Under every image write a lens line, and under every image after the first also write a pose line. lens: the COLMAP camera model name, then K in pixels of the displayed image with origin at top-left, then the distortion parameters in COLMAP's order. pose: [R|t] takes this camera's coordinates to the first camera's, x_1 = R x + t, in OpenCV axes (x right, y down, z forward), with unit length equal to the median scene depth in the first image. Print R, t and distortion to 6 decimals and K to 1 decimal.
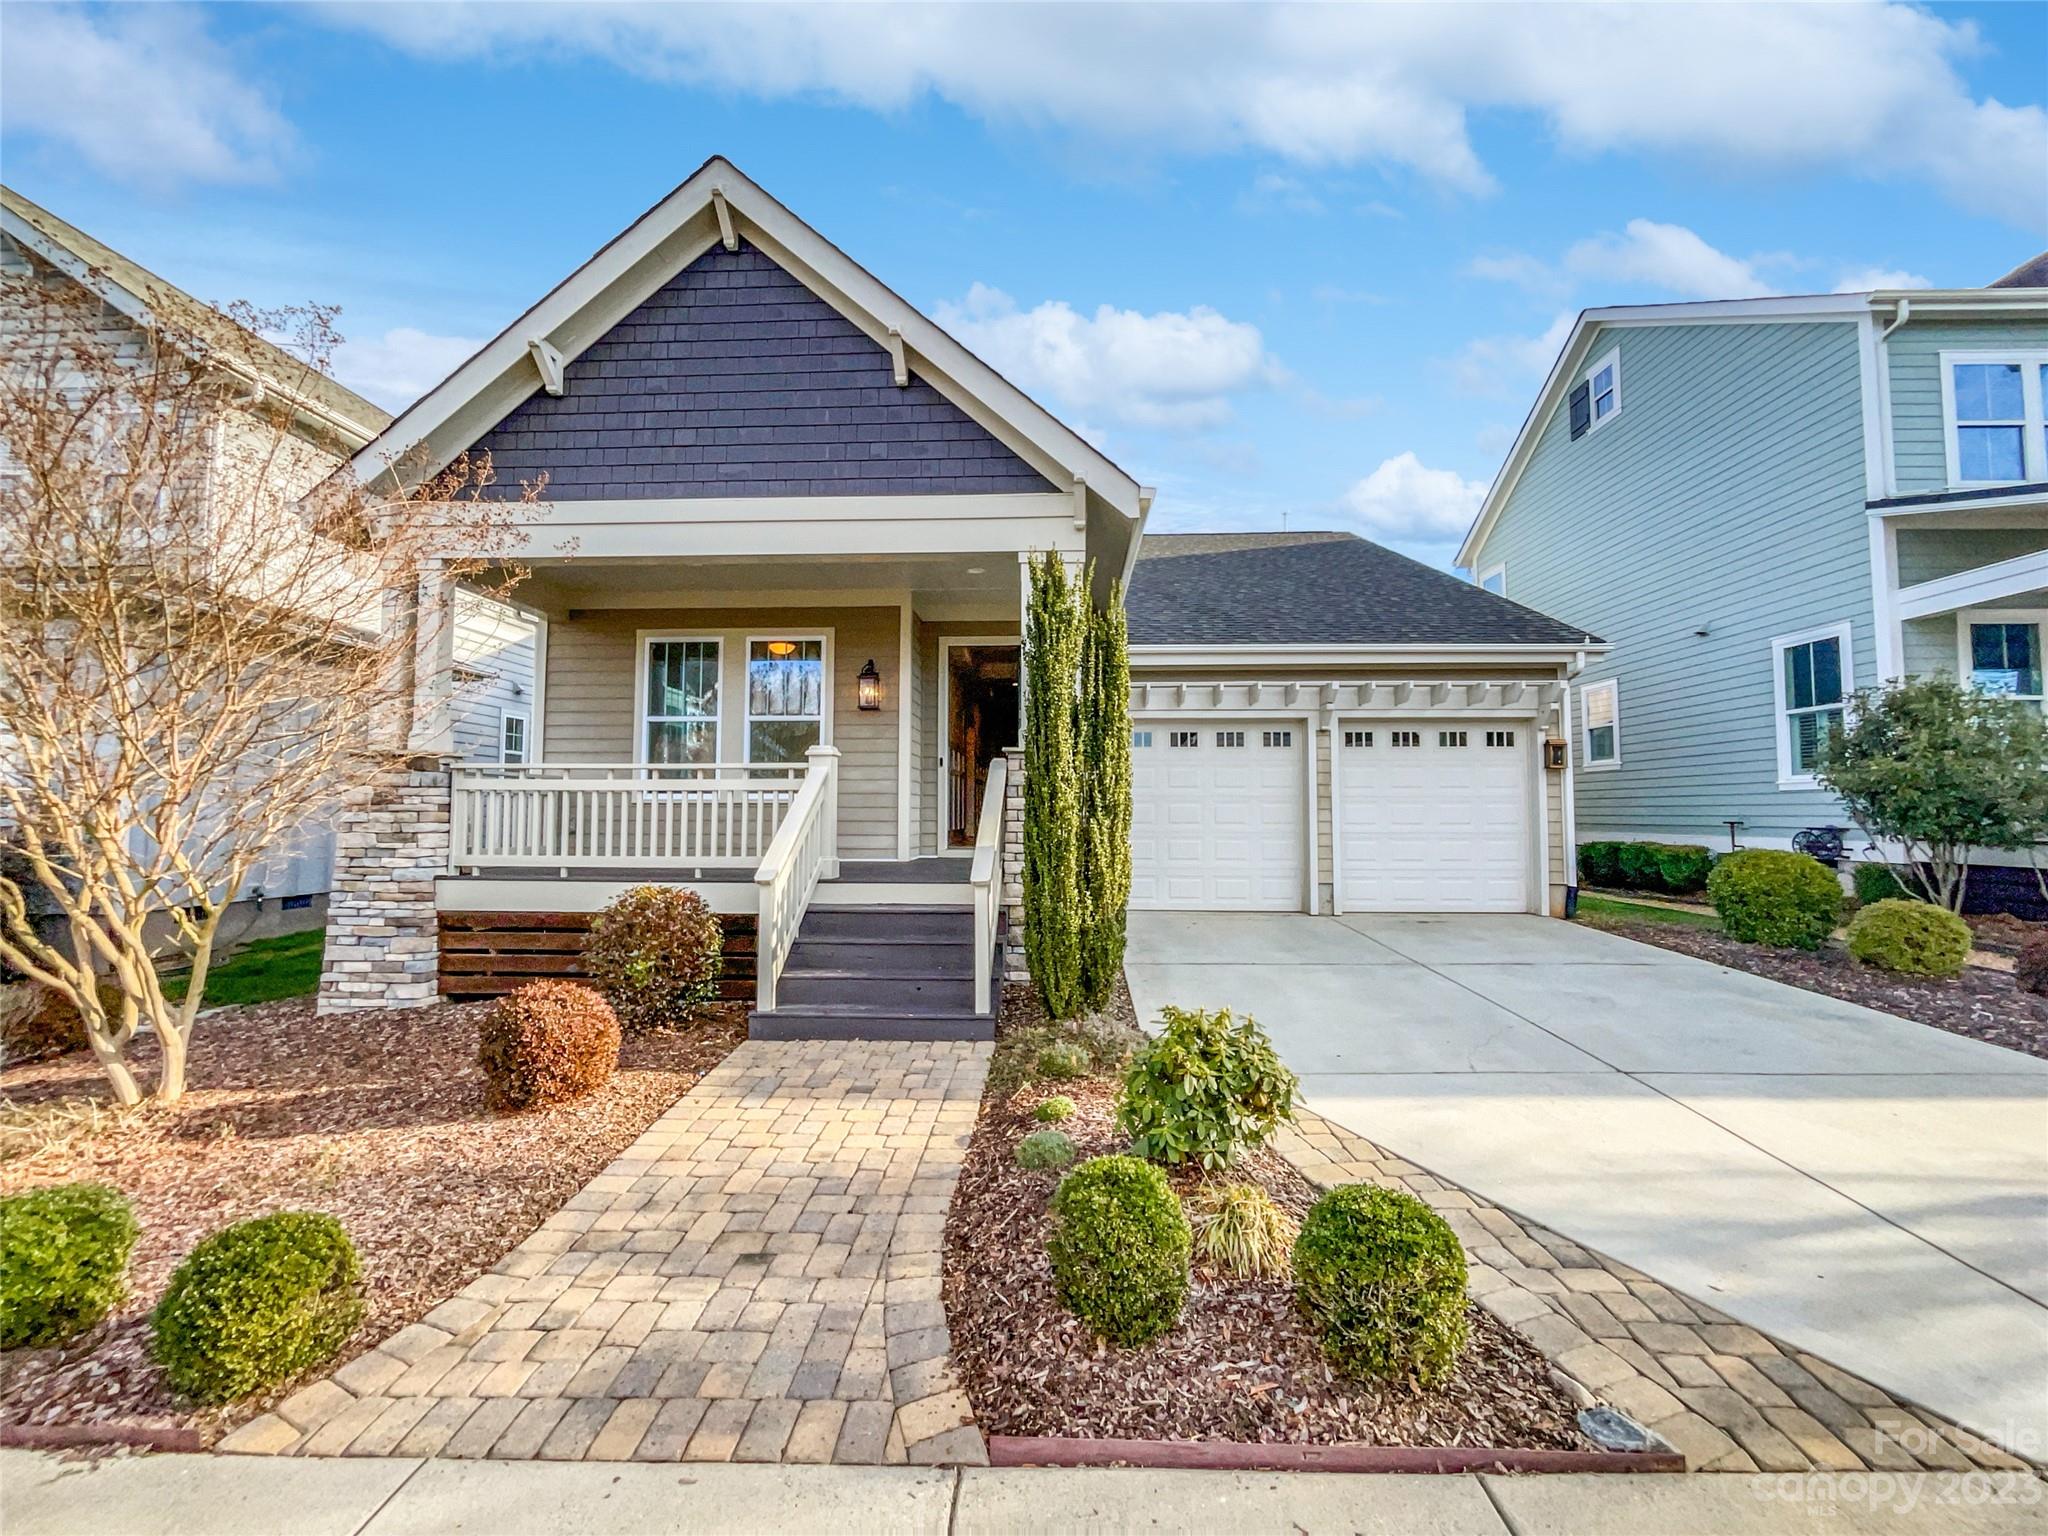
lens RADIAL K [[835.4, 0, 1004.6], [0, 835.4, 773.7], [0, 0, 1]] dist [0.000643, 0.000103]
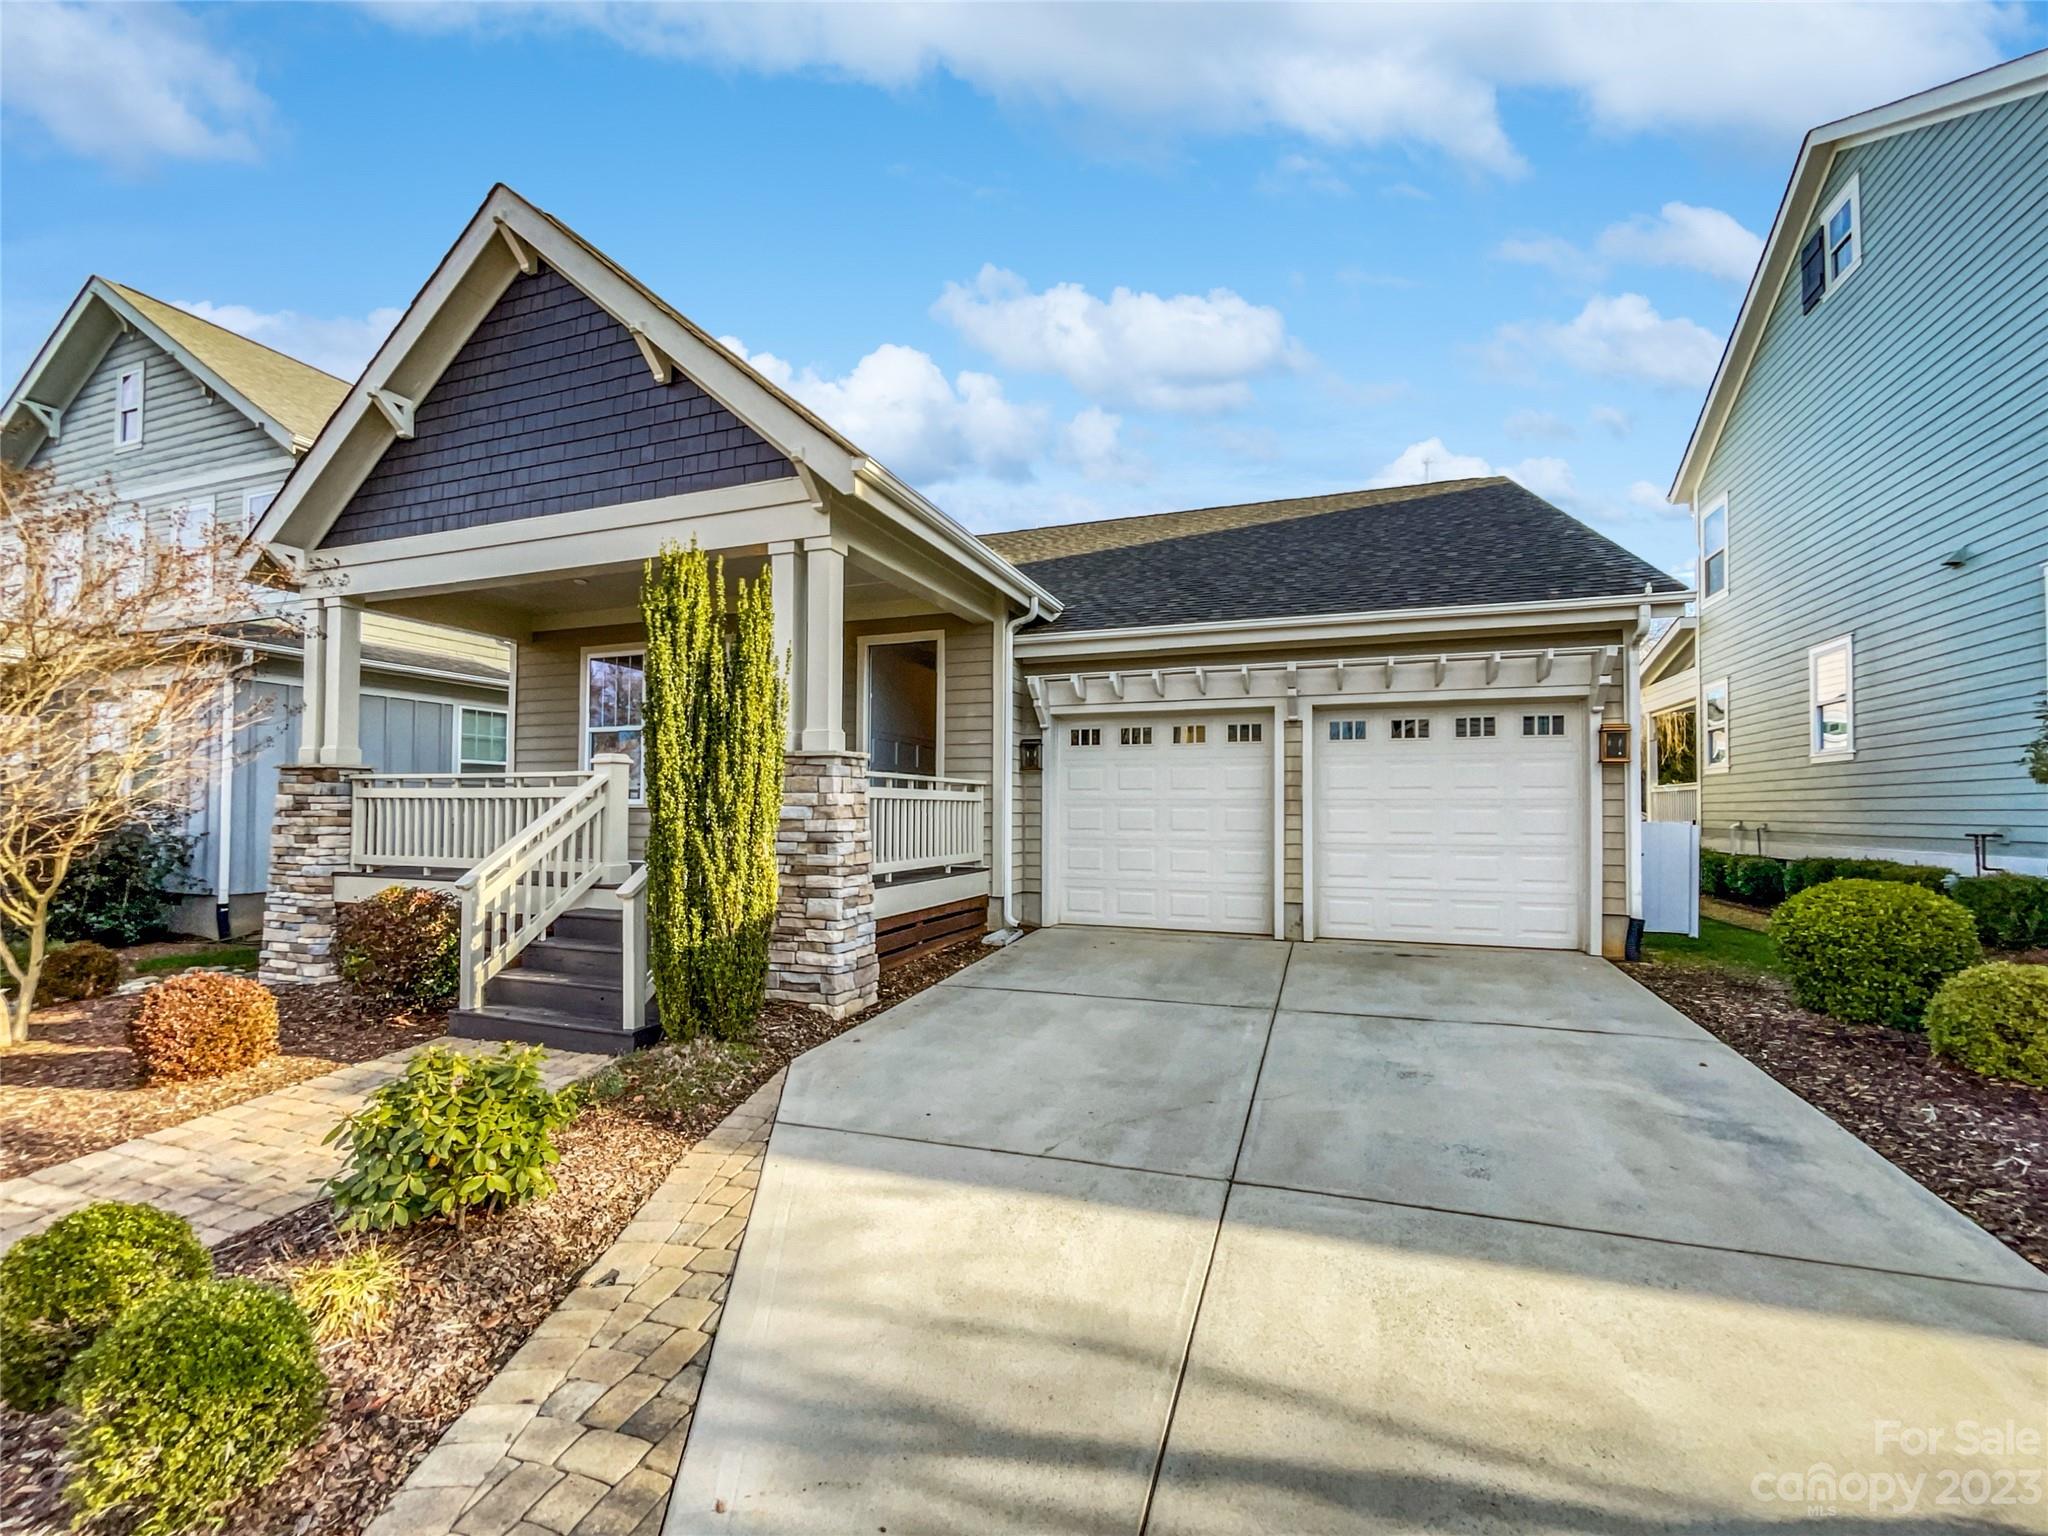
lens RADIAL K [[835.4, 0, 1054.1], [0, 835.4, 797.5], [0, 0, 1]] dist [0.000643, 0.000103]
pose [[0.954372, -0.001785, -0.298616, 0.608996], [0.011353, 0.999476, 0.030308, -0.005114], [0.298406, -0.032316, 0.953892, 0.191649]]
